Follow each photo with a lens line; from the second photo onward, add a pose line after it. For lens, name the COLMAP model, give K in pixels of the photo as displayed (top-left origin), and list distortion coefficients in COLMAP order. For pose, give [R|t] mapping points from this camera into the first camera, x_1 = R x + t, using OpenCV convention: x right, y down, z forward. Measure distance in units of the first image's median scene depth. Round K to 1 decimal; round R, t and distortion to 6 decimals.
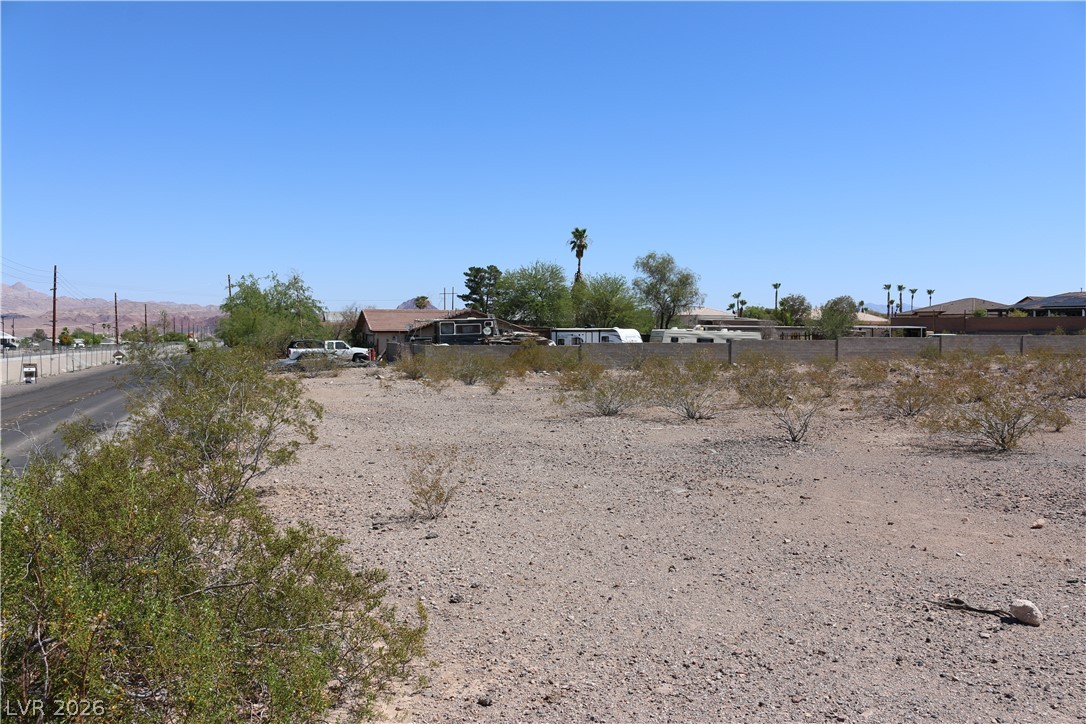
lens RADIAL K [[873.2, 0, 541.6], [0, 873.2, 387.5], [0, 0, 1]] dist [-0.156099, 0.129157]
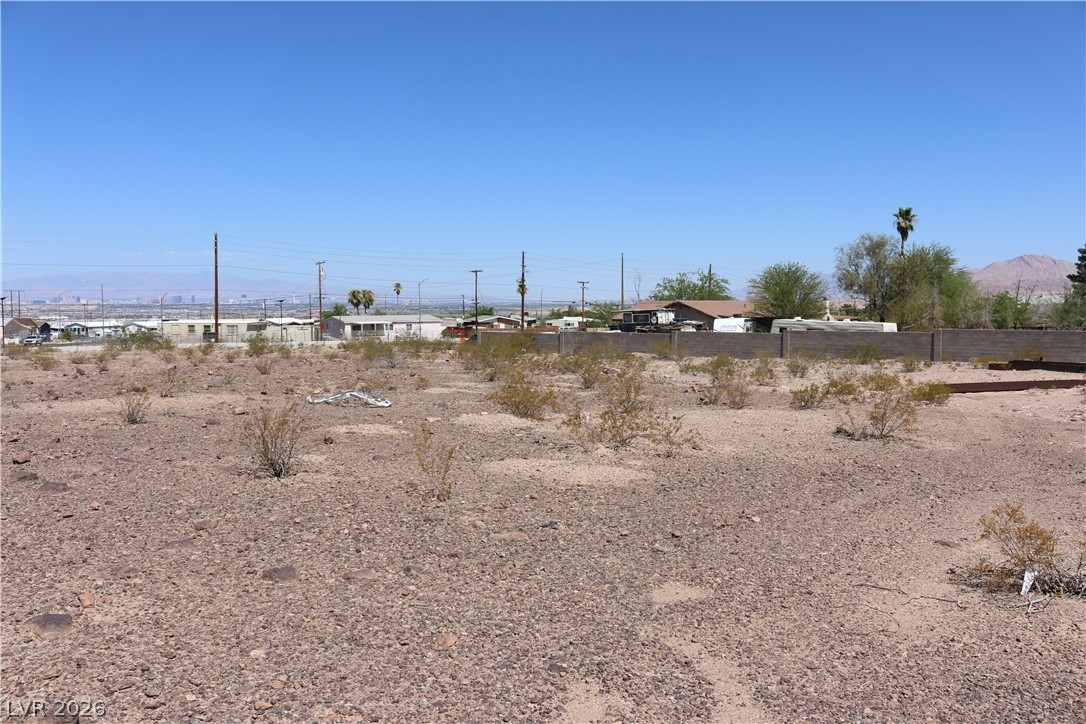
lens RADIAL K [[895.0, 0, 542.7], [0, 895.0, 356.2], [0, 0, 1]] dist [-0.157968, 0.128957]
pose [[0.456260, 0.040587, -0.888920, 0.896059], [-0.050808, 0.998518, 0.019513, -0.031355], [0.888395, 0.036261, 0.457646, 0.311666]]
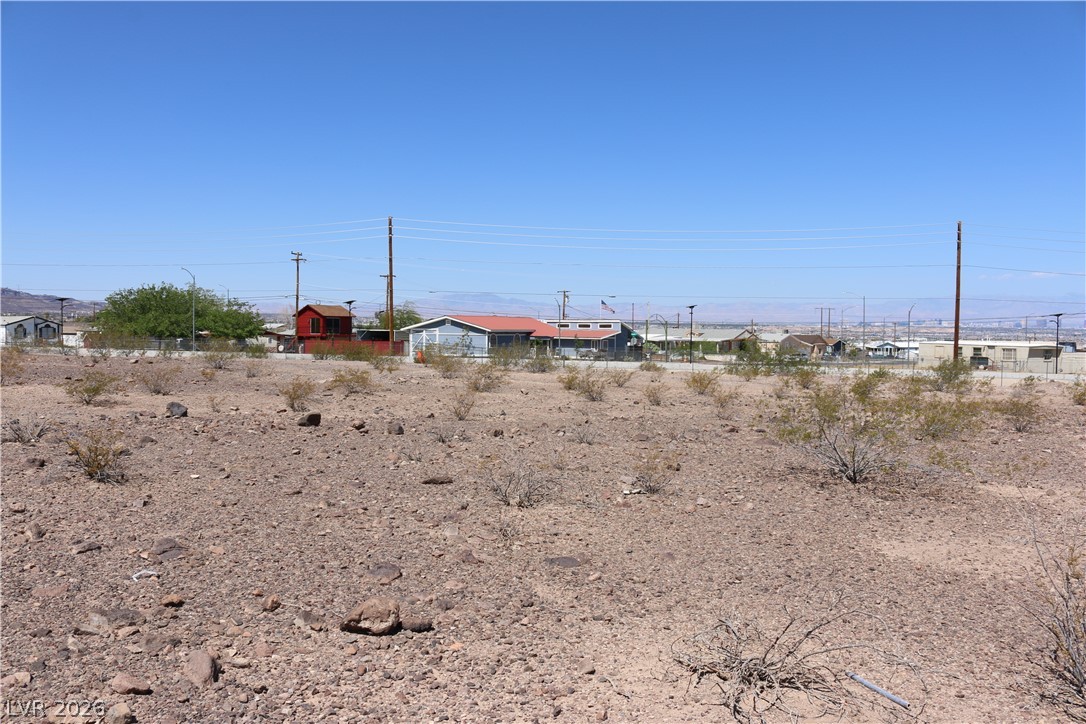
lens RADIAL K [[895.5, 0, 541.4], [0, 895.5, 361.2], [0, 0, 1]] dist [-0.159596, 0.132807]
pose [[-0.433742, 0.022516, -0.900756, 0.544267], [-0.071636, 0.995662, 0.059383, -0.035625], [0.898185, 0.090283, -0.430247, 0.491136]]
